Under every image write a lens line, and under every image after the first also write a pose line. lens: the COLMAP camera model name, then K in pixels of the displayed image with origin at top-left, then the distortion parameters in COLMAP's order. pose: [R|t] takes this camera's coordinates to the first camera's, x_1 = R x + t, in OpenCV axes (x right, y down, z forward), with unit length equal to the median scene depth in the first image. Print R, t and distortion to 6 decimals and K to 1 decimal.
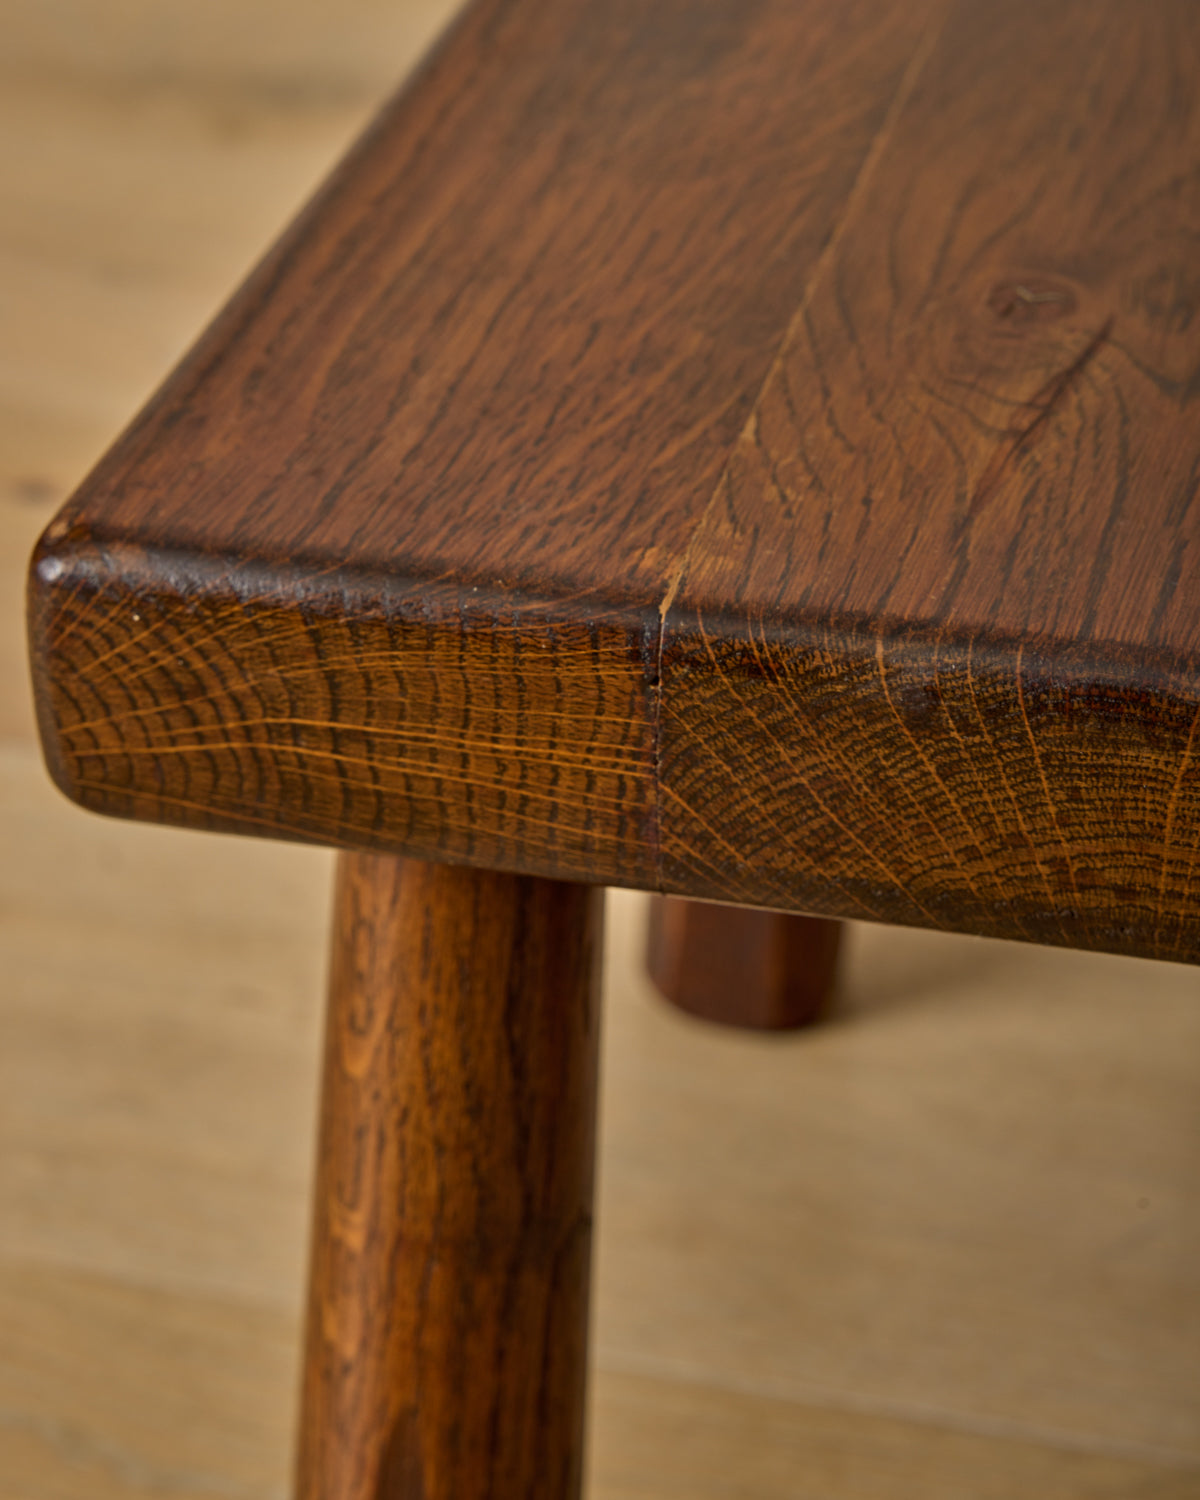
lens RADIAL K [[3410.2, 0, 605.4], [0, 3410.2, 650.2], [0, 0, 1]] dist [-0.011620, -0.088812]
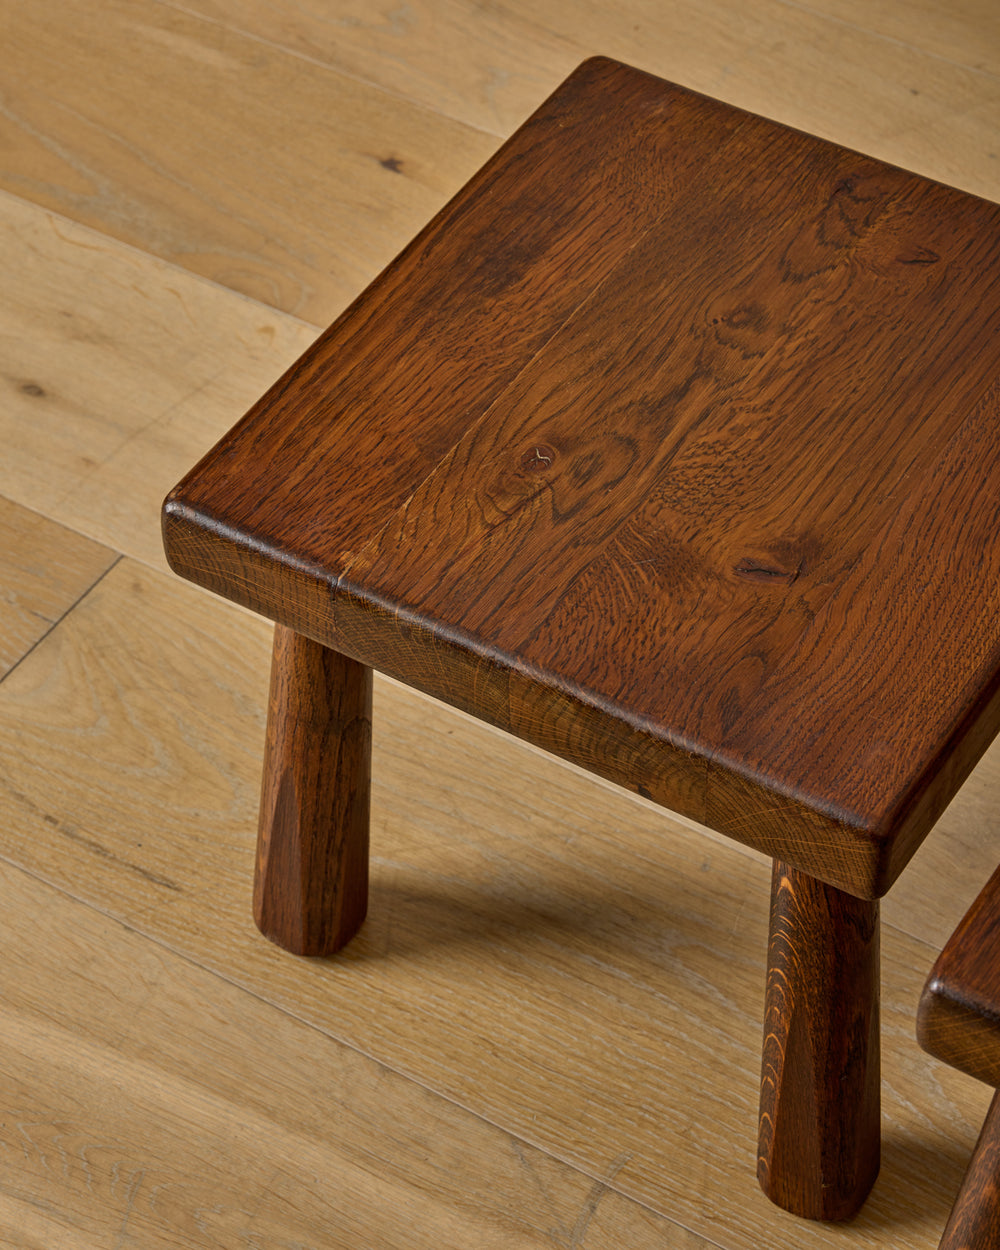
lens RADIAL K [[3021.4, 0, 500.0], [0, 3021.4, 625.0], [0, 0, 1]] dist [-0.027355, 0.564402]
pose [[0.952342, 0.228904, -0.201612, 0.682897], [-0.159549, 0.937140, 0.310344, -0.805216], [0.259978, -0.263387, 0.928999, -1.444711]]
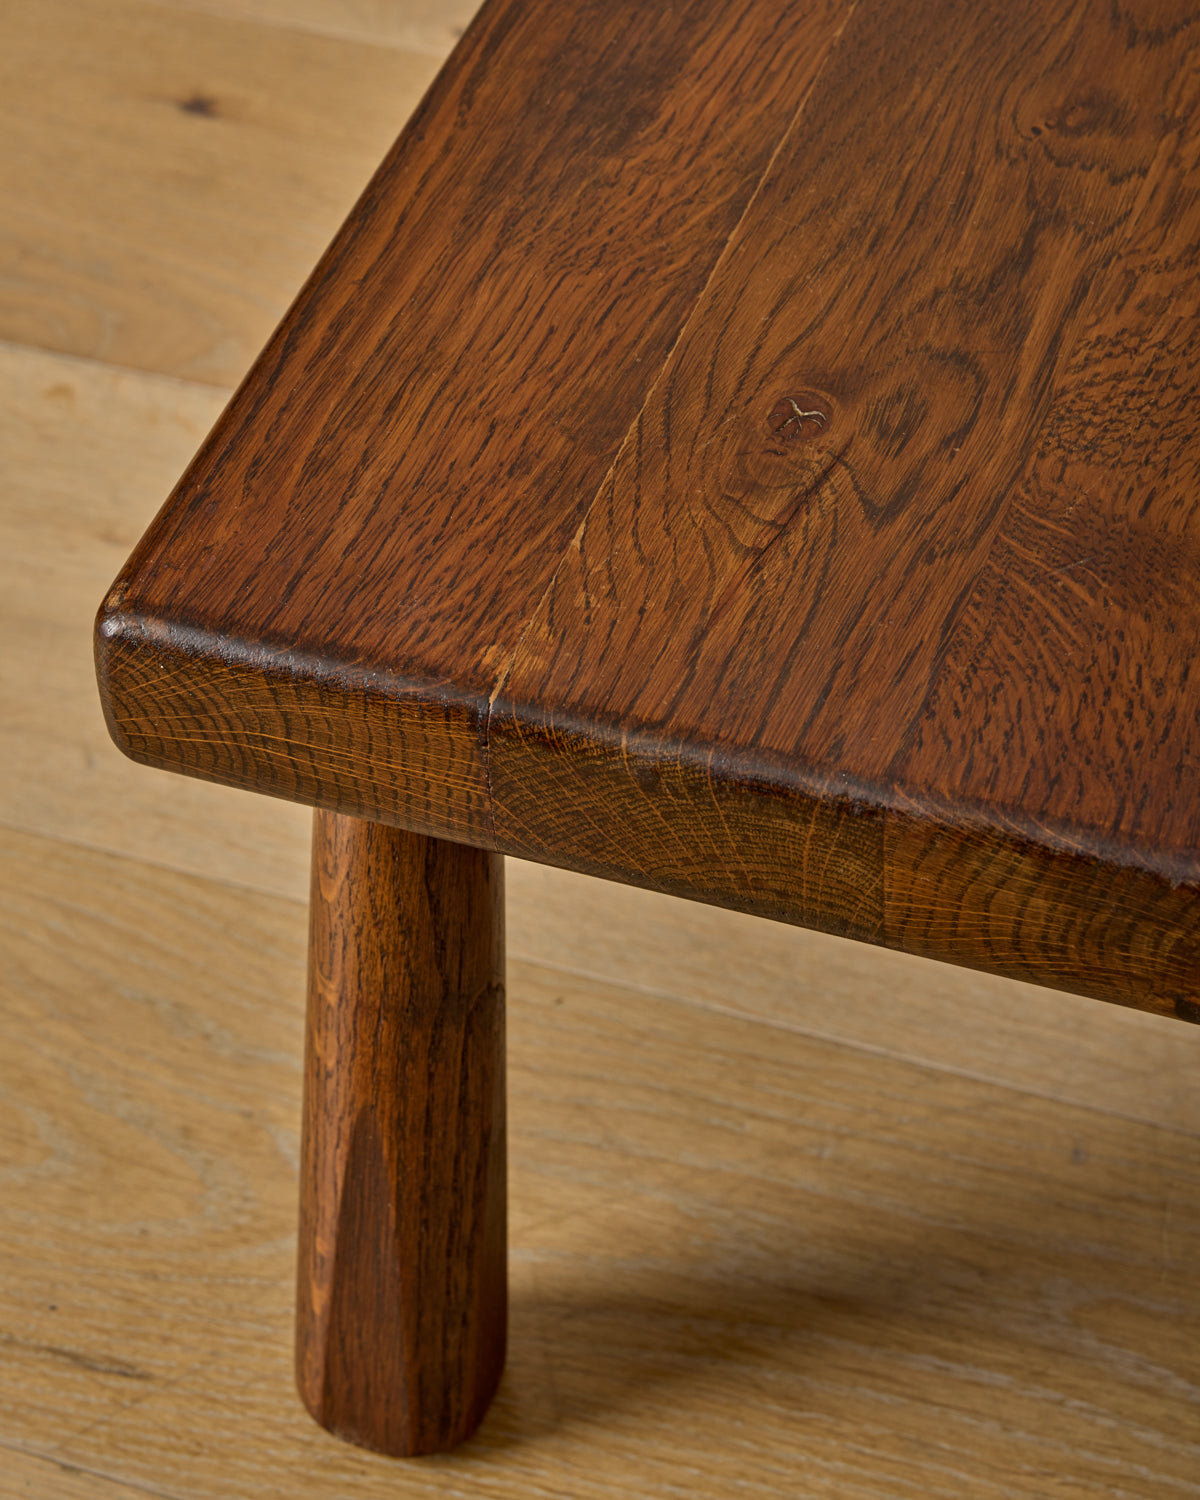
lens RADIAL K [[3848.5, 0, 538.3], [0, 3848.5, 529.1], [0, 0, 1]] dist [-0.019204, 0.281898]
pose [[0.993562, 0.047450, -0.102878, 0.203298], [-0.025253, 0.977976, 0.207183, -0.427436], [0.110443, -0.203251, 0.972878, -0.644411]]
